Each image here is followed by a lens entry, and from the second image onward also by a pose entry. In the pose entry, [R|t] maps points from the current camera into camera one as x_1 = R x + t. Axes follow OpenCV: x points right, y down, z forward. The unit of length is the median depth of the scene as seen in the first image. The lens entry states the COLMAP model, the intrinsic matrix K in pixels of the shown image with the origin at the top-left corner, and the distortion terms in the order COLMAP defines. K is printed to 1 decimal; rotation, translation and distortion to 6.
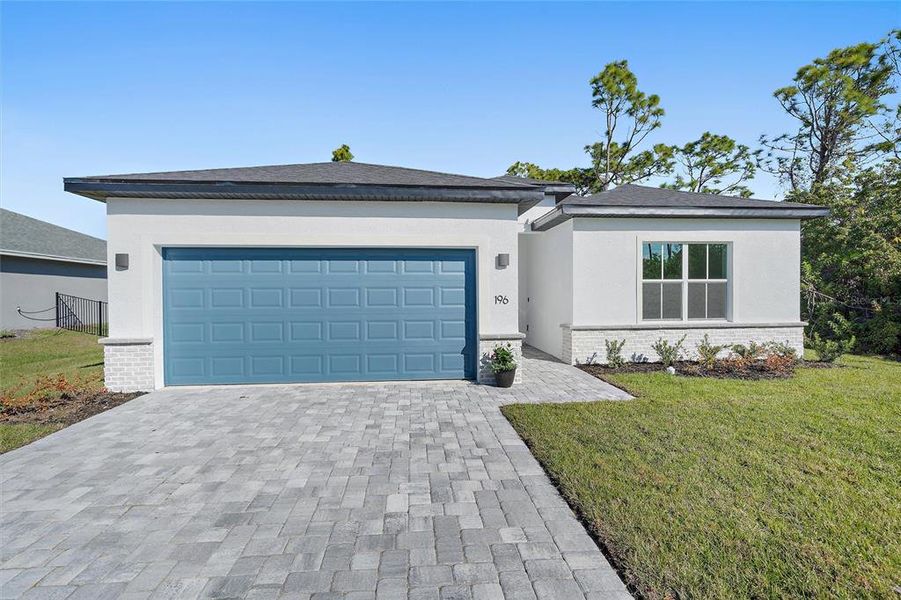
lens RADIAL K [[414.0, 0, 445.5], [0, 414.0, 301.2], [0, 0, 1]] dist [0.001378, 0.000018]
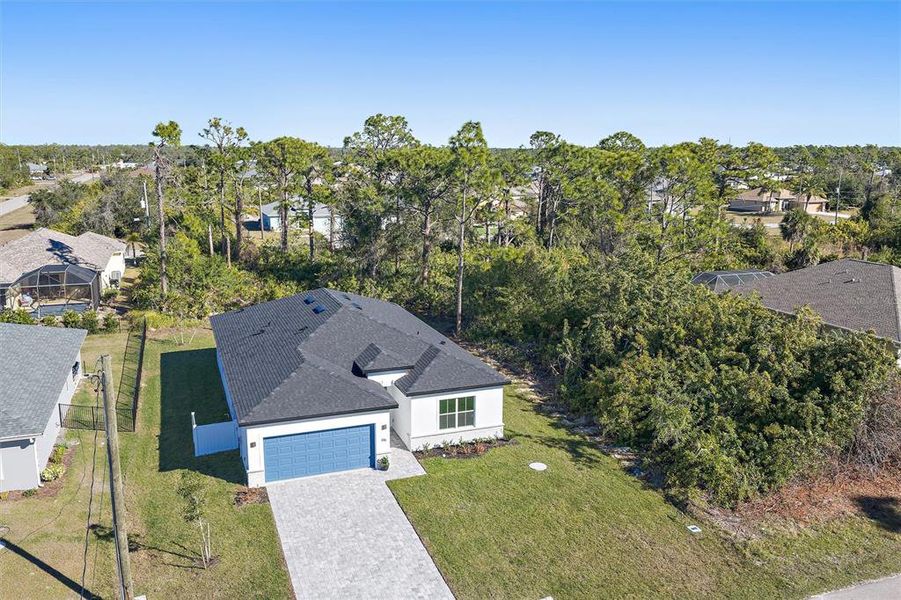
lens RADIAL K [[736.9, 0, 461.5], [0, 736.9, 297.0], [0, 0, 1]] dist [0.005741, -0.011263]
pose [[0.958723, -0.041389, 0.281312, -0.597002], [-0.010836, 0.983312, 0.181602, -1.537870], [-0.284134, -0.177154, 0.942276, -3.032681]]
